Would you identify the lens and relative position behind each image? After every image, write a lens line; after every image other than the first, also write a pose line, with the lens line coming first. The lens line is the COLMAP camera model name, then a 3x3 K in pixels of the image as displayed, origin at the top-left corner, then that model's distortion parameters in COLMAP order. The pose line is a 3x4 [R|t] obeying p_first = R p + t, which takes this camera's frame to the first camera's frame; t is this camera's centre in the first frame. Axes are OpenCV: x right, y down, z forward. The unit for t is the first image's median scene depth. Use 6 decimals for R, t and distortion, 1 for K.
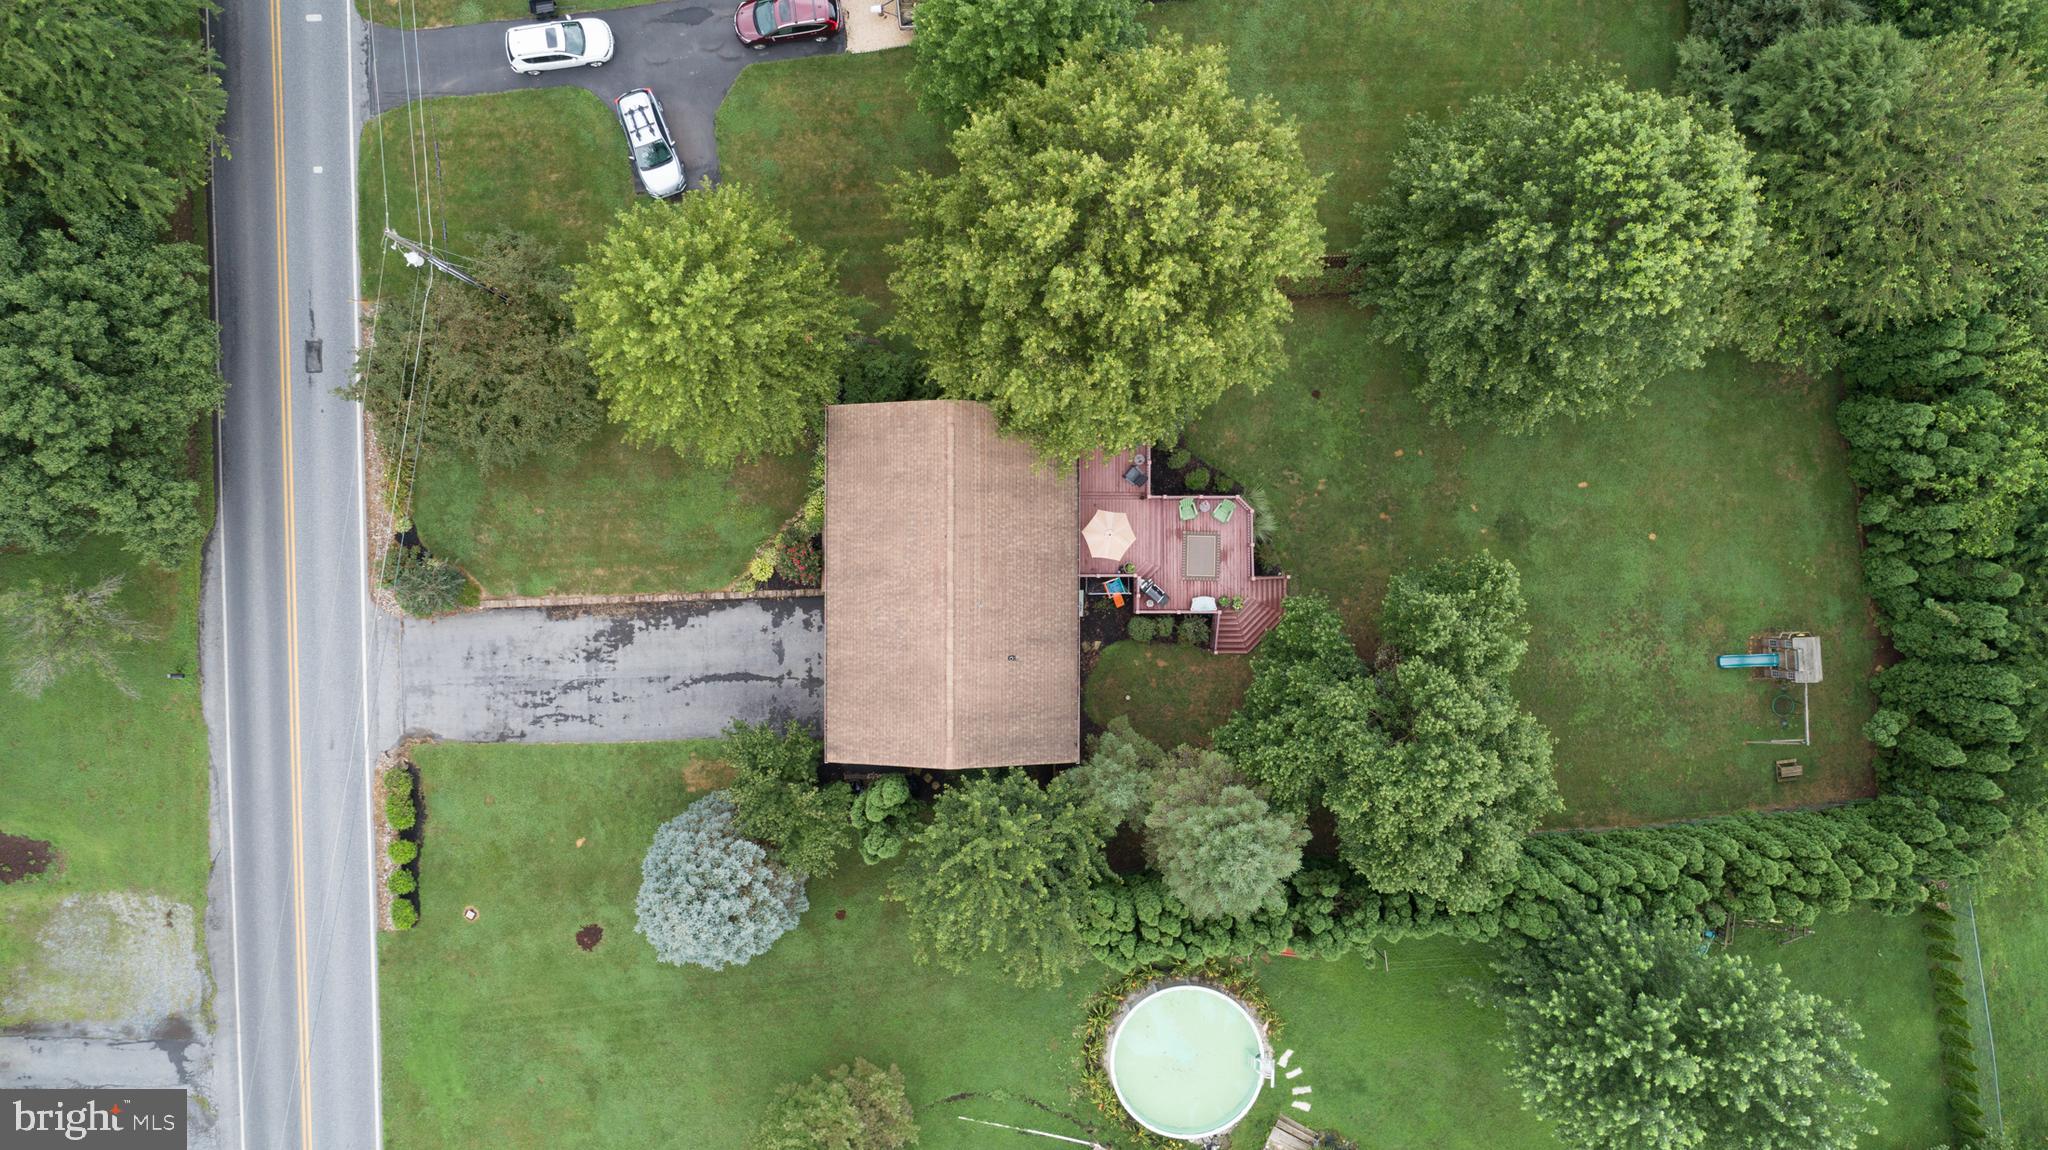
lens RADIAL K [[1403.2, 0, 1010.8], [0, 1403.2, 580.6], [0, 0, 1]] dist [-0.015690, 0.006743]
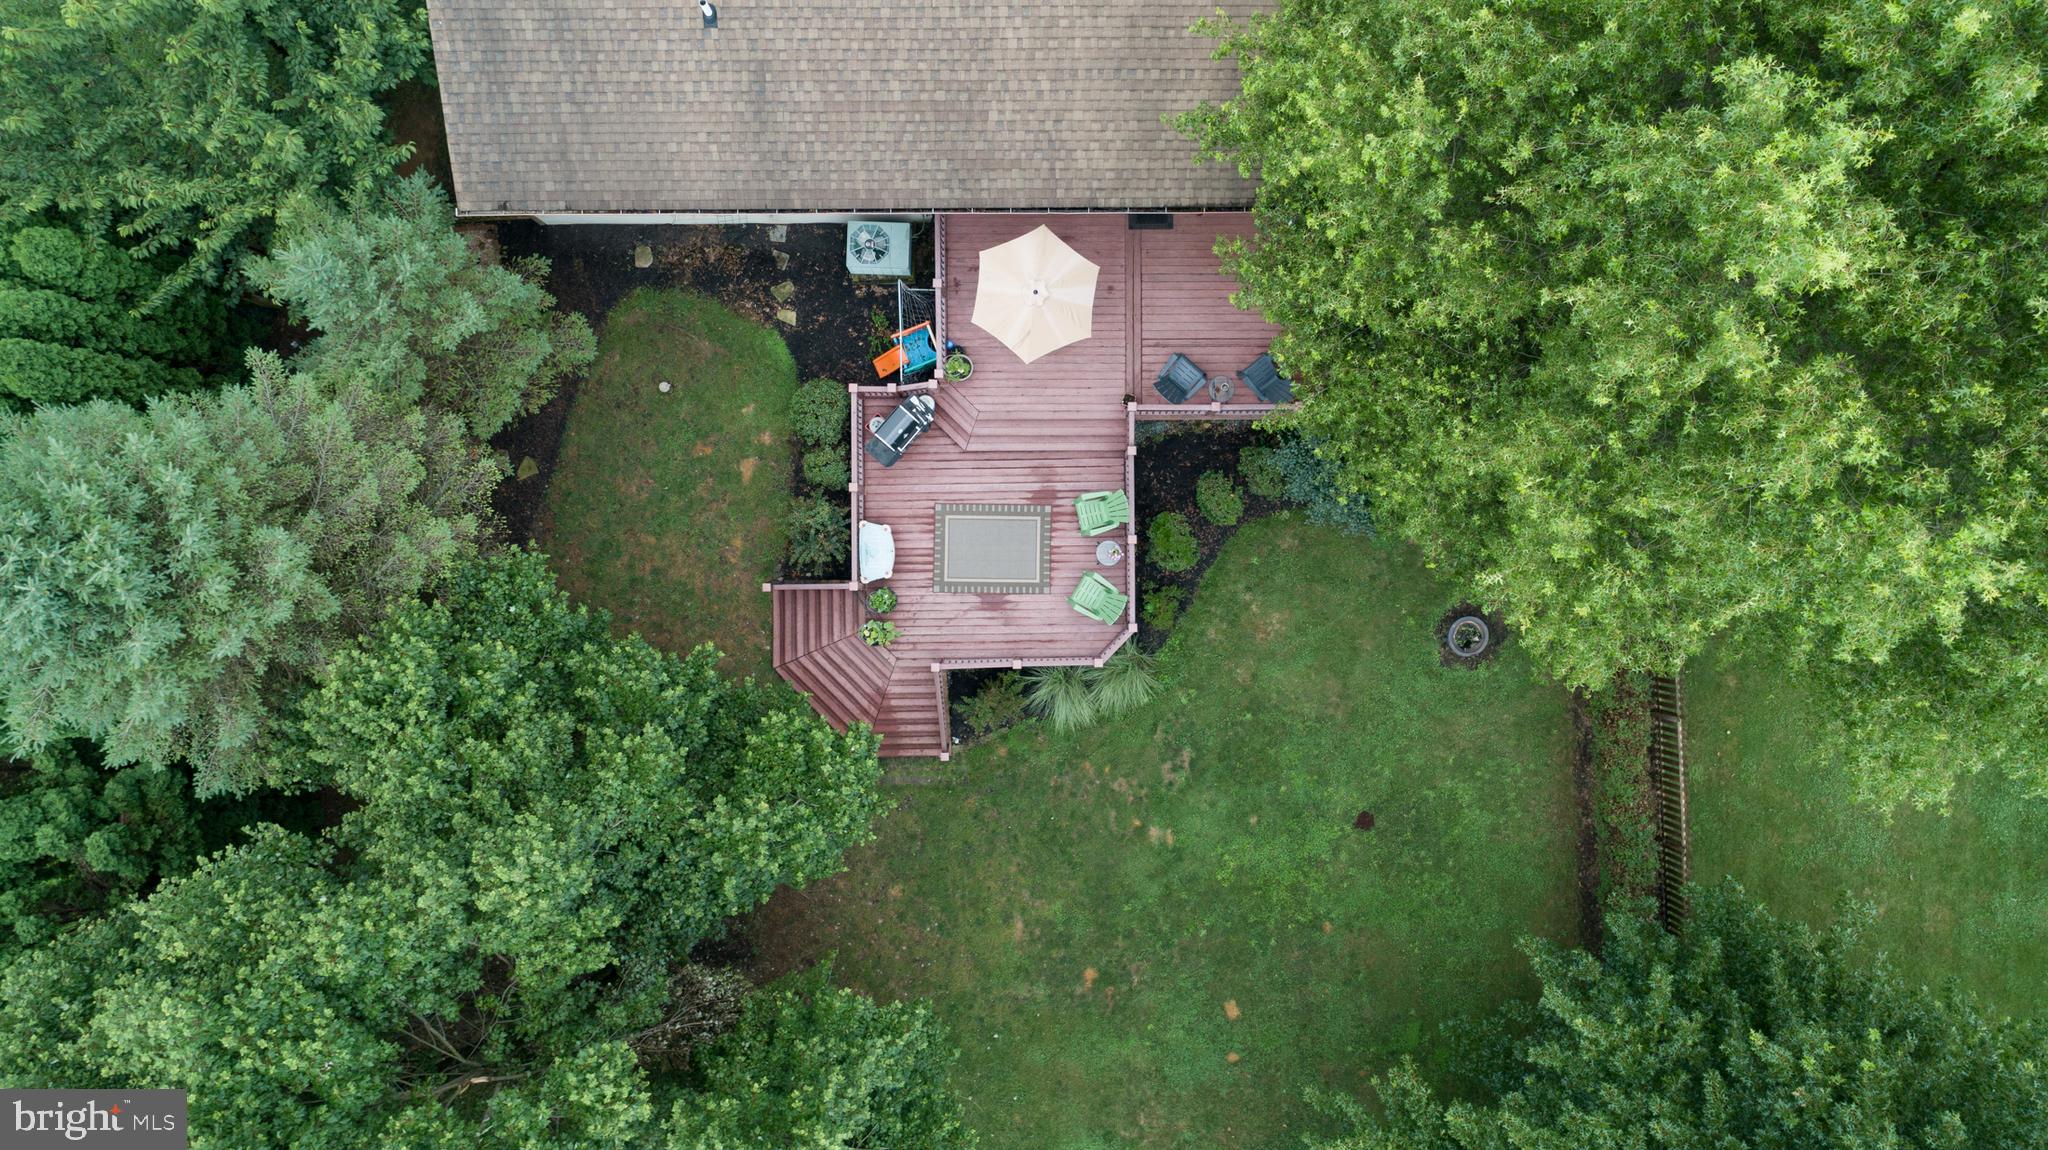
lens RADIAL K [[1369.9, 0, 1024.0], [0, 1369.9, 575.0], [0, 0, 1]] dist [-0.013509, 0.004609]
pose [[0.007725, 0.999970, -0.000629, 0.142211], [-0.999947, 0.007729, 0.006823, -0.029637], [0.006827, 0.000576, 0.999977, 0.578680]]
